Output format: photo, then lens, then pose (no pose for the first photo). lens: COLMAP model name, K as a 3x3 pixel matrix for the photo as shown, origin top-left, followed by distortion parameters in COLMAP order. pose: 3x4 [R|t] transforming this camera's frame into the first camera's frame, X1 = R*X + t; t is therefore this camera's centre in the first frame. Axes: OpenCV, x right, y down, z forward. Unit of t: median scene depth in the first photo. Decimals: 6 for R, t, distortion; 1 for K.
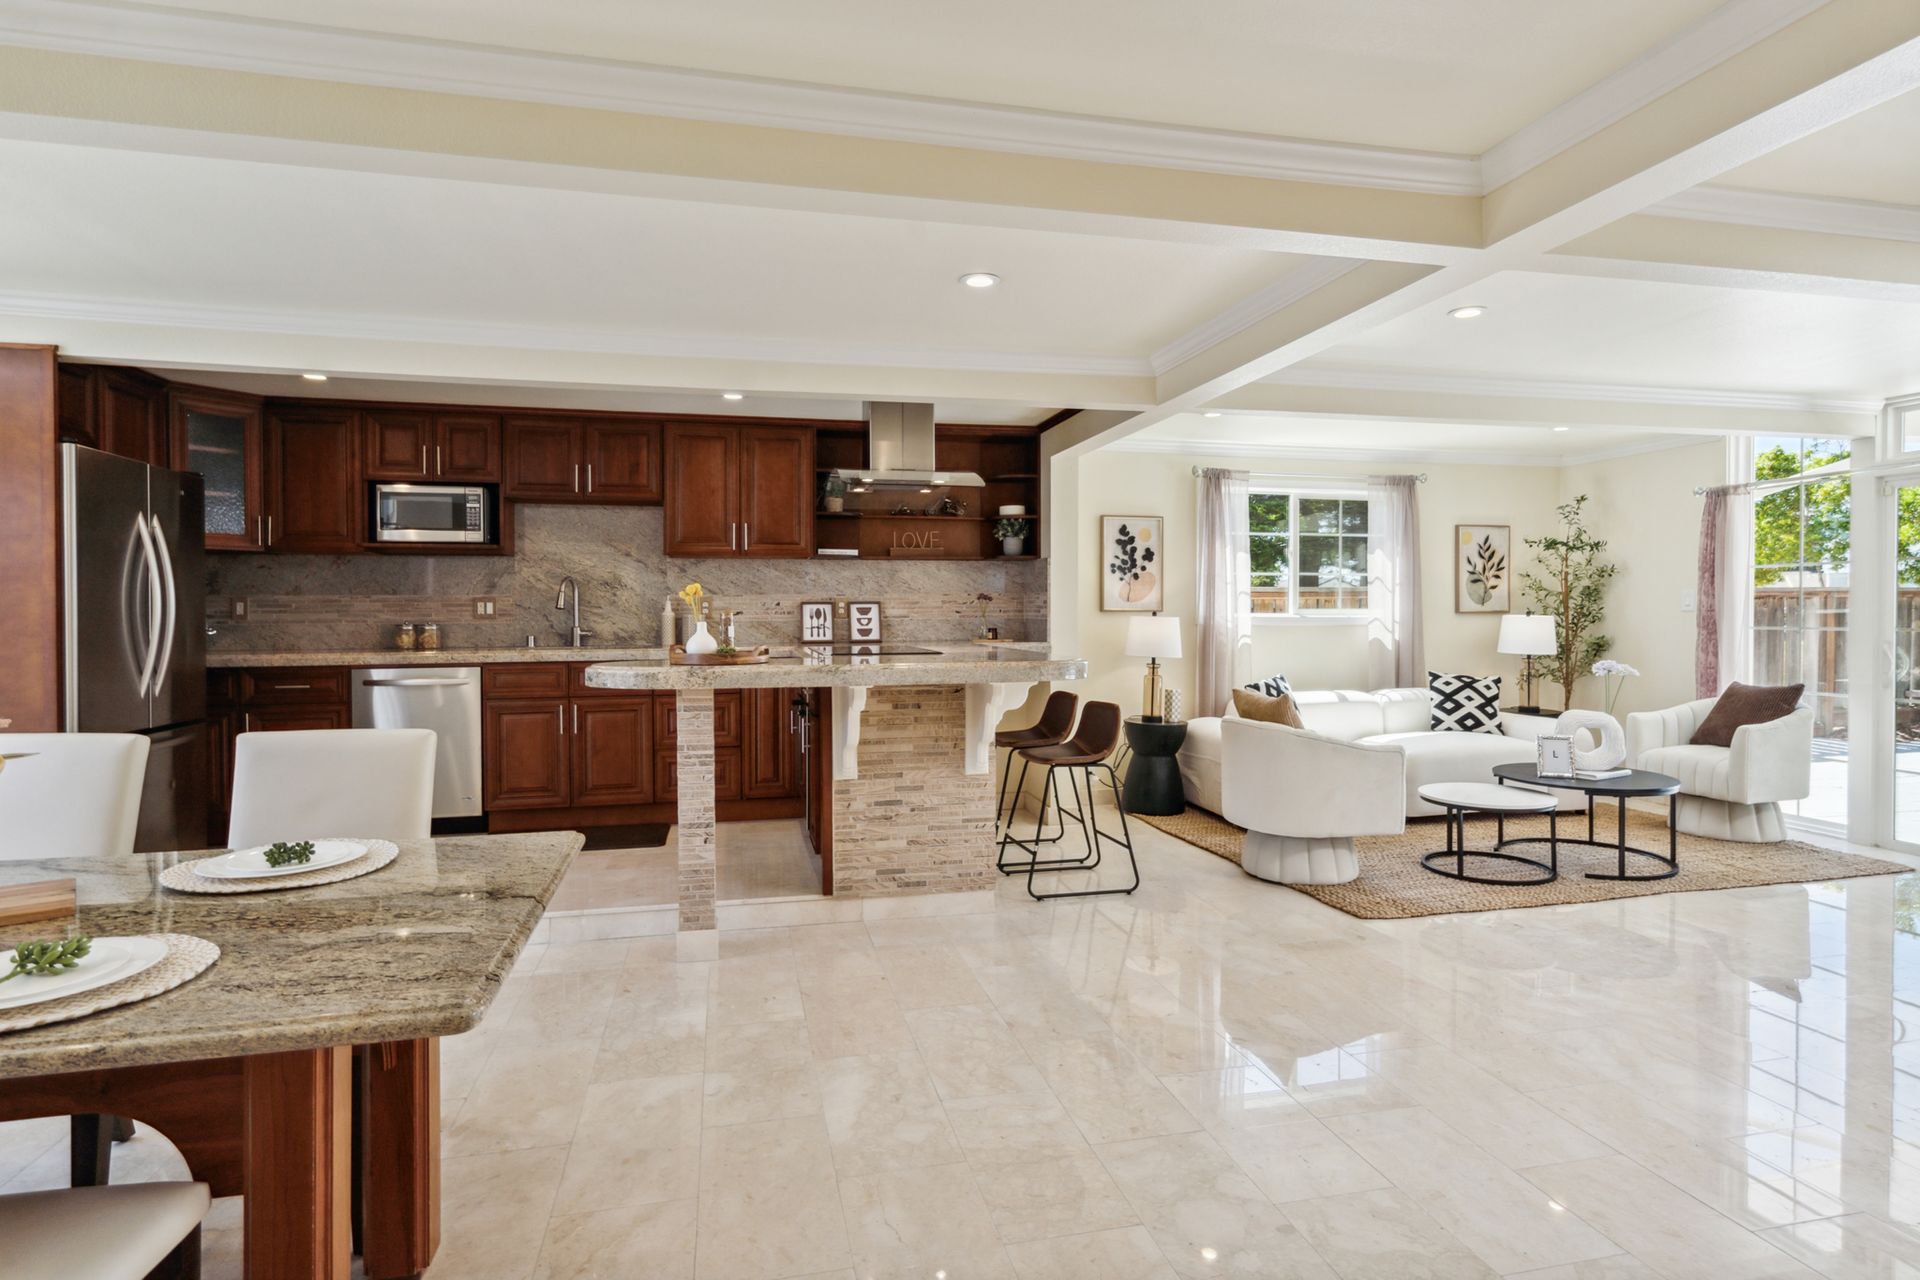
lens RADIAL K [[986.0, 0, 953.5], [0, 986.0, 623.1], [0, 0, 1]] dist [0.004321, -0.000259]
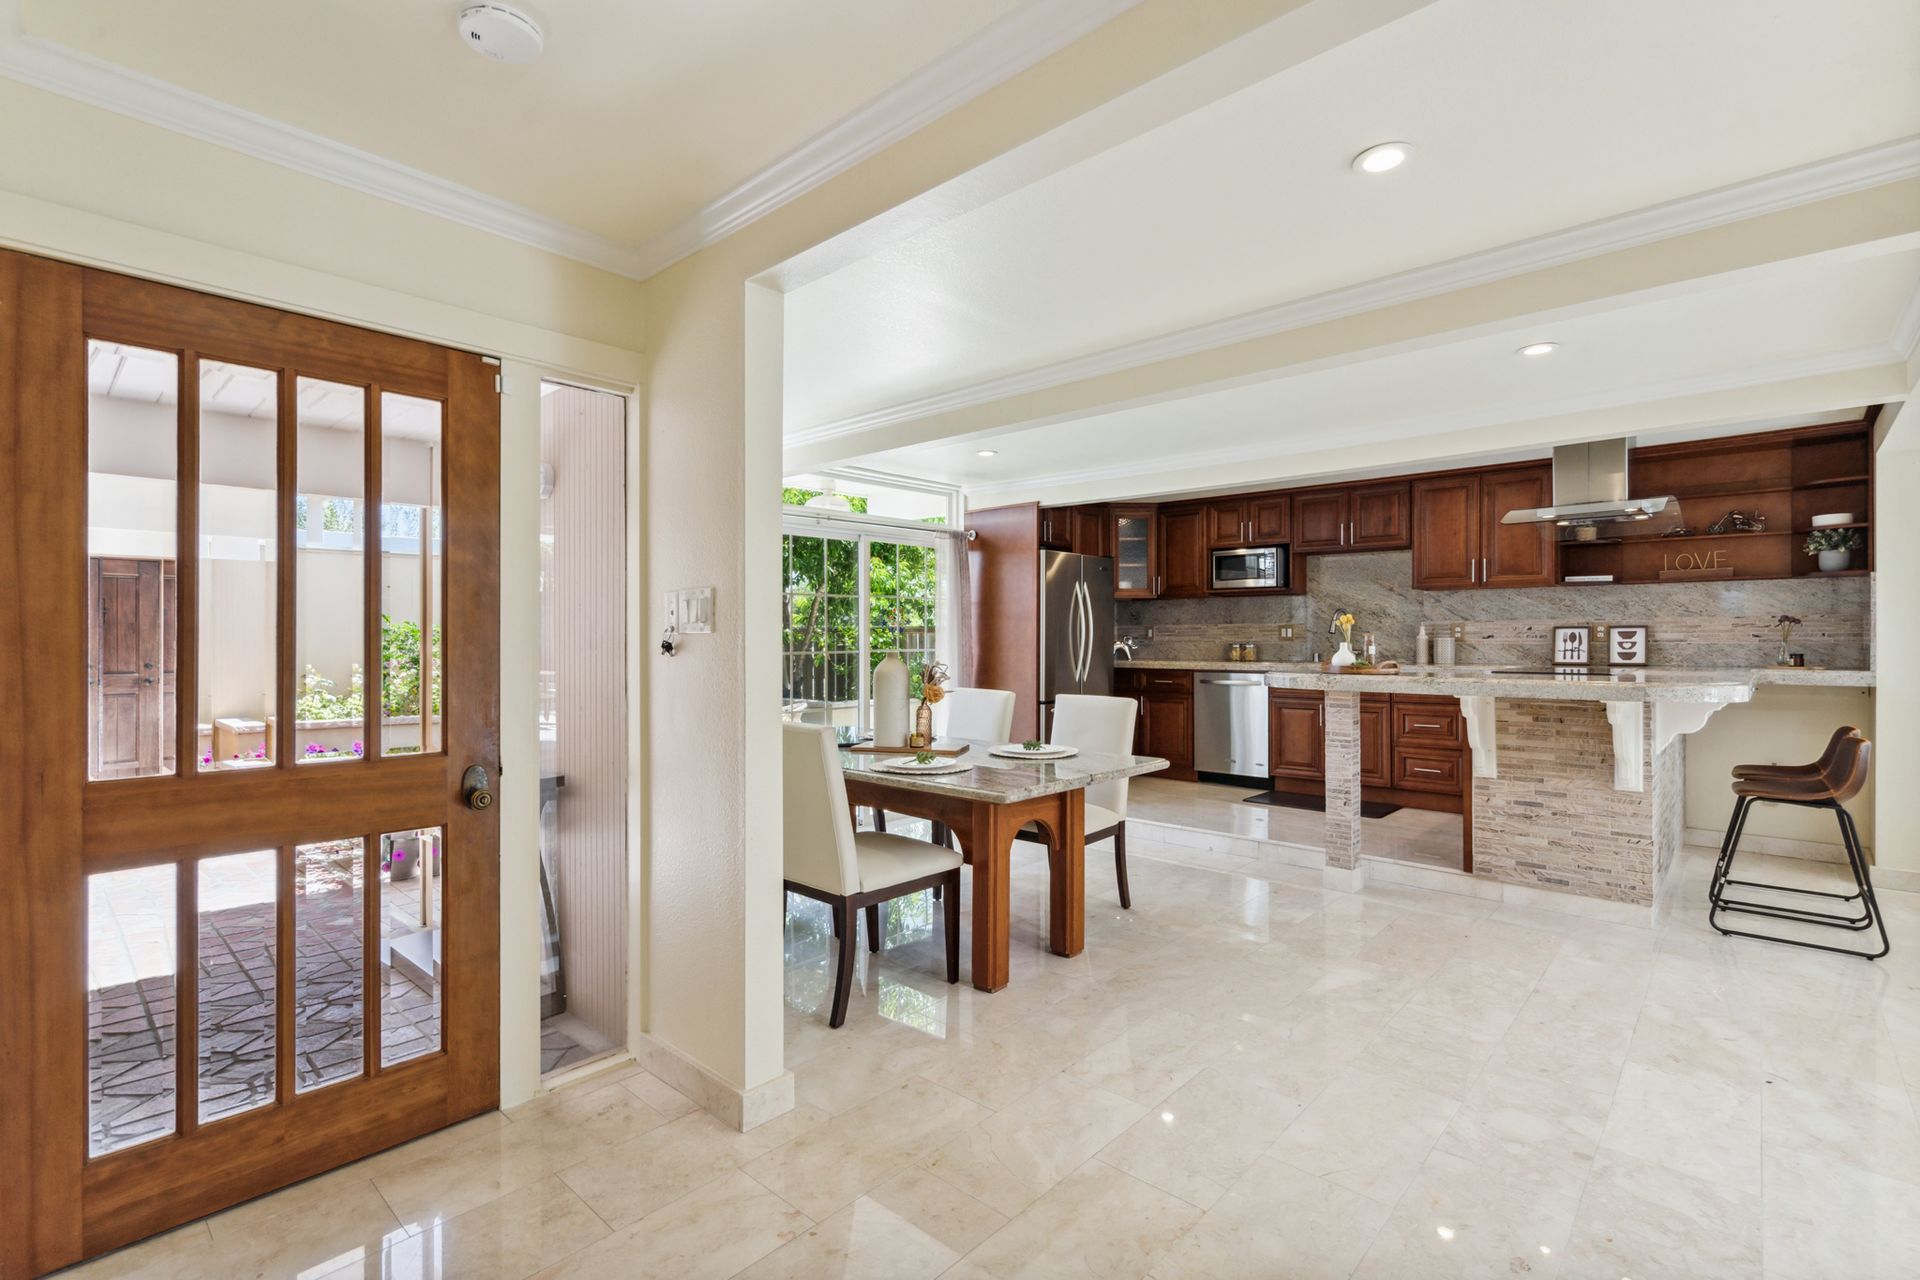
lens RADIAL K [[872.8, 0, 963.7], [0, 872.8, 637.7], [0, 0, 1]] dist [-0.005003, 0.000449]
pose [[0.569461, 0.002919, -0.822013, 0.285166], [-0.011041, 0.999931, -0.004098, 0.002032], [0.821944, 0.011409, 0.569454, -0.077531]]
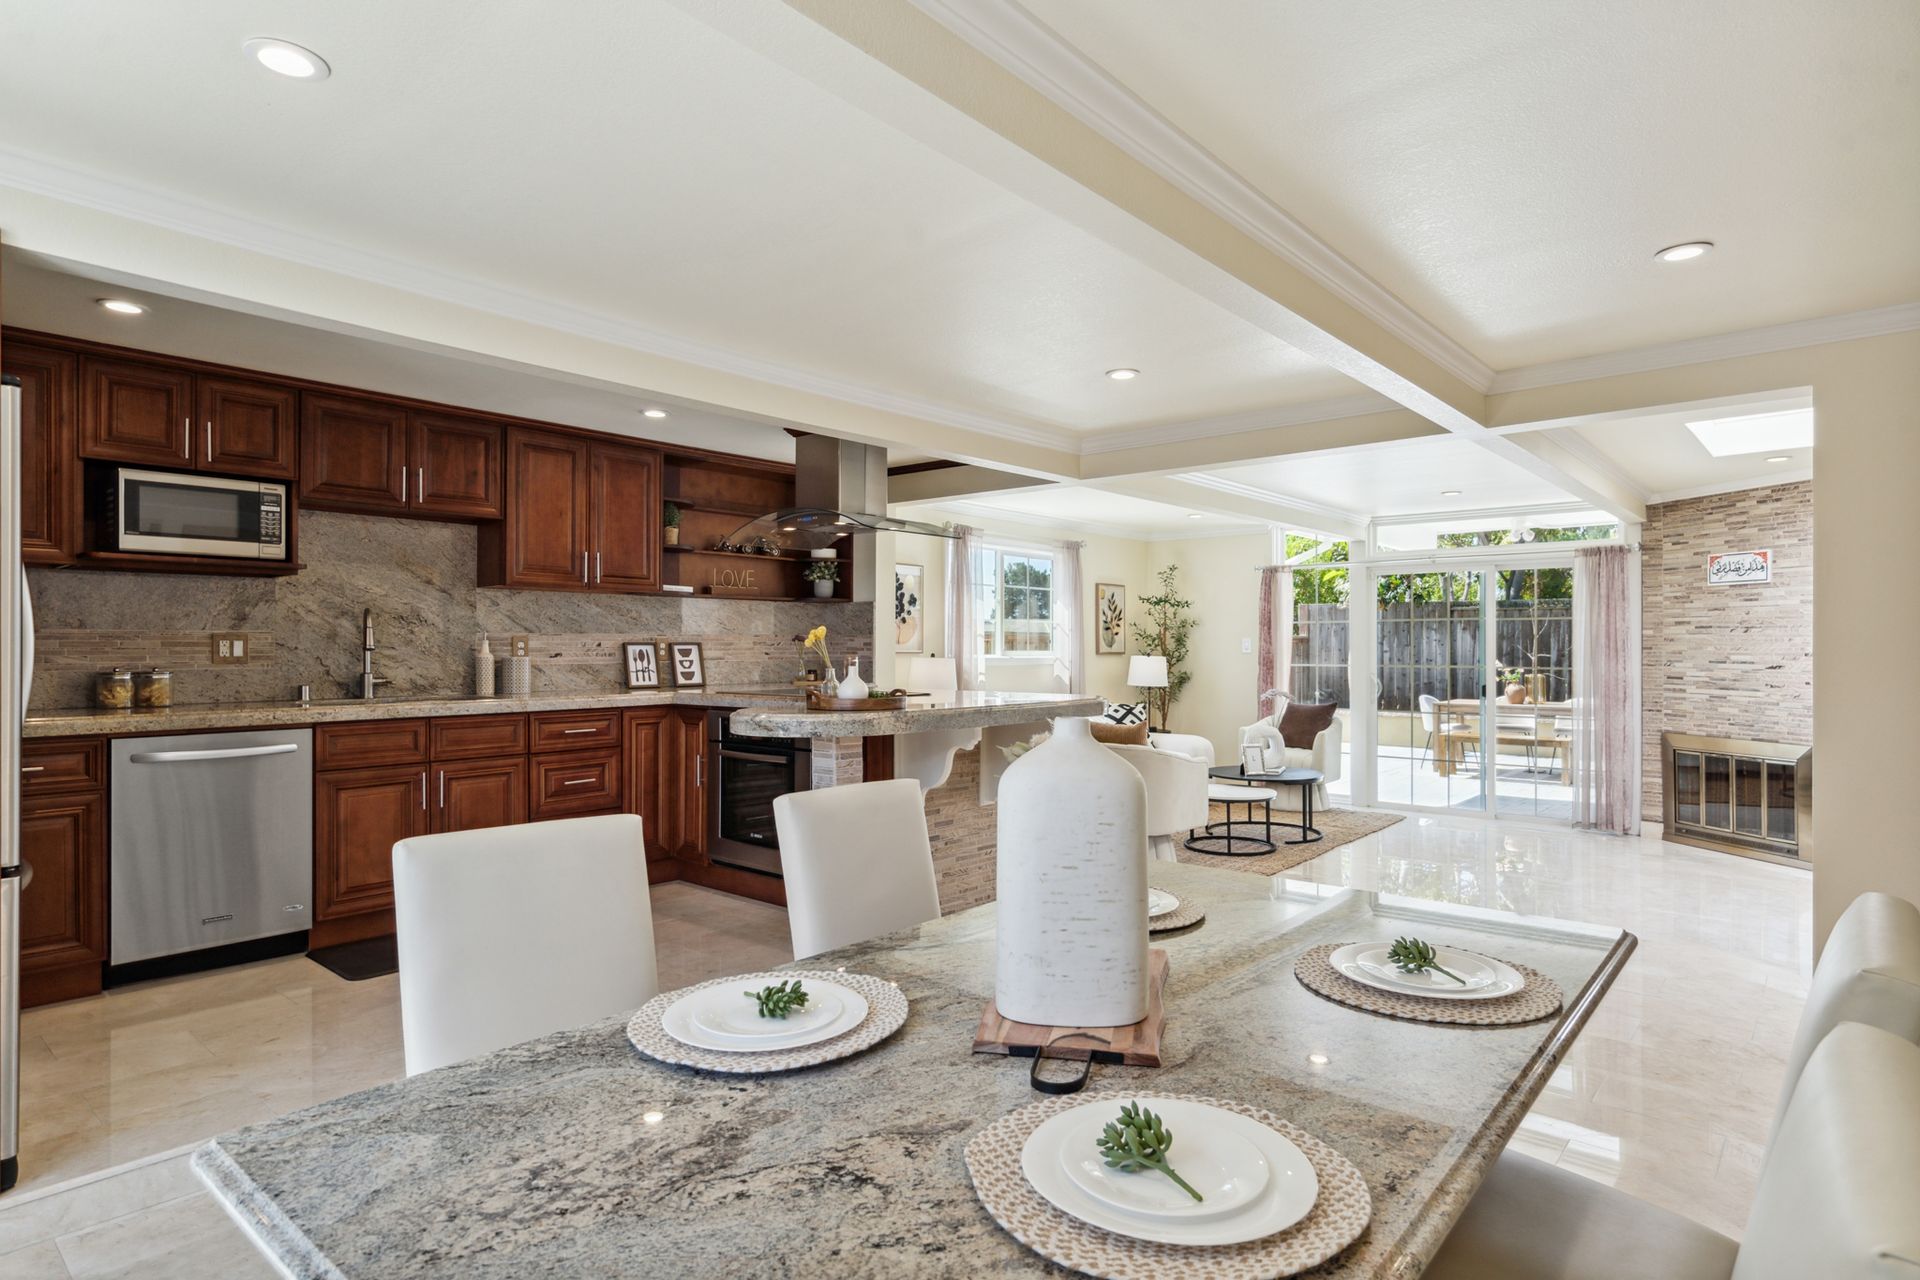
lens RADIAL K [[1030.8, 0, 964.2], [0, 1030.8, 643.0], [0, 0, 1]] dist [0.008414, 0.000388]
pose [[0.805877, 0.006693, 0.592045, -0.503384], [0.004011, 0.999851, -0.016763, -0.004506], [-0.592069, 0.015883, 0.805730, 0.074060]]
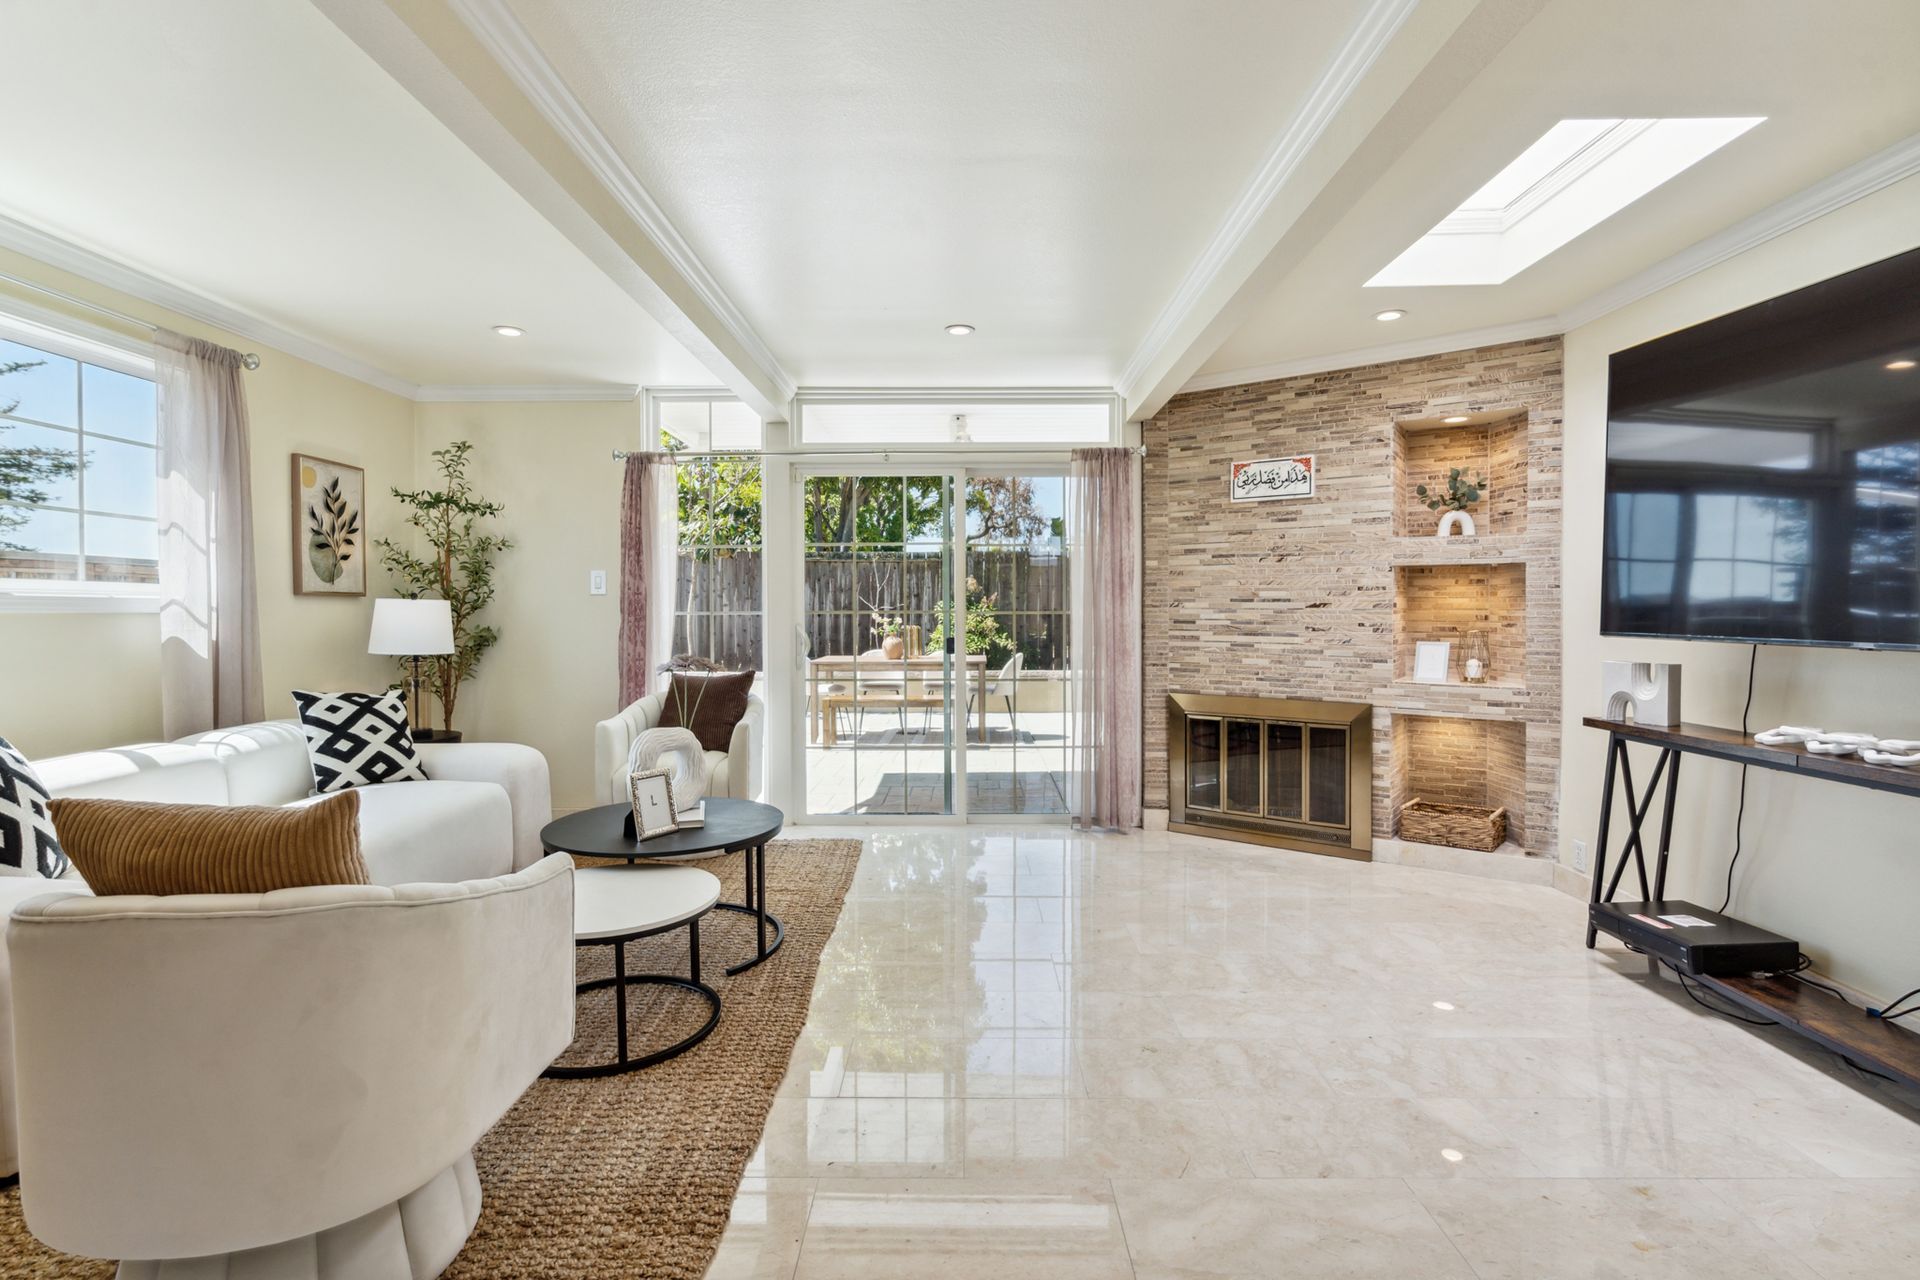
lens RADIAL K [[901.0, 0, 959.1], [0, 901.0, 624.4], [0, 0, 1]] dist [-0.000672, 0.000761]
pose [[0.233788, -0.012626, 0.972206, 0.068646], [0.014260, 0.999853, 0.009556, 0.011730], [-0.972183, 0.011629, 0.233933, 0.592759]]
